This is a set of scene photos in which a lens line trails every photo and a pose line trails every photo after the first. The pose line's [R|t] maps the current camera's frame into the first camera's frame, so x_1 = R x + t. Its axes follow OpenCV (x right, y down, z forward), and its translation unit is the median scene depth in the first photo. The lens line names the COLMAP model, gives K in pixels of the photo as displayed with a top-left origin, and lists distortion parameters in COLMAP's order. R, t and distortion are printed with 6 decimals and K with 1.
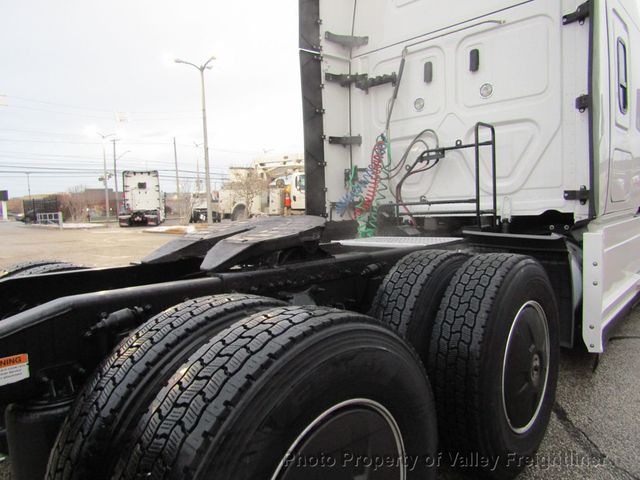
lens RADIAL K [[452.6, 0, 328.7], [0, 452.6, 237.3], [0, 0, 1]] dist [-0.005906, -0.000038]
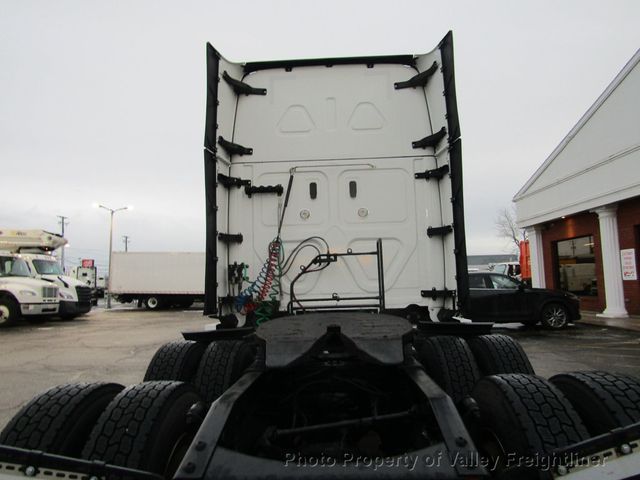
lens RADIAL K [[474.8, 0, 320.0], [0, 474.8, 240.0], [0, 0, 1]] dist [-0.002620, -0.001061]
pose [[0.761530, 0.080635, 0.643094, -0.585279], [0.041623, 0.984098, -0.172682, -0.012896], [-0.646791, 0.158270, 0.746064, 0.056811]]
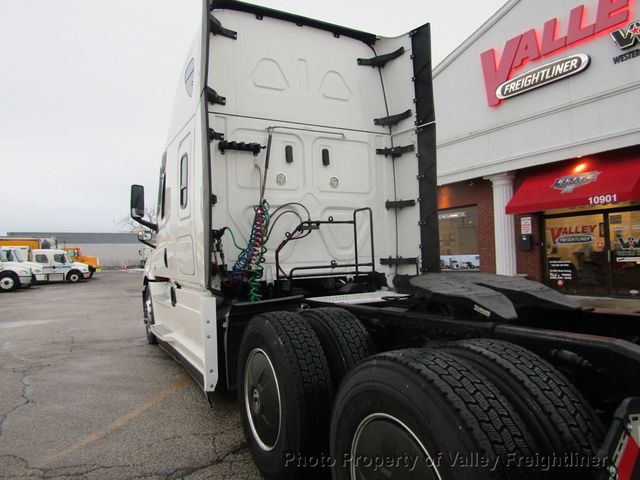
lens RADIAL K [[461.1, 0, 320.0], [0, 461.1, 240.0], [0, 0, 1]] dist [-0.002820, 0.002932]
pose [[0.315491, 0.063544, 0.946799, -0.868740], [0.082247, 0.992170, -0.093995, -0.030200], [-0.945357, 0.107526, 0.307795, 0.594337]]
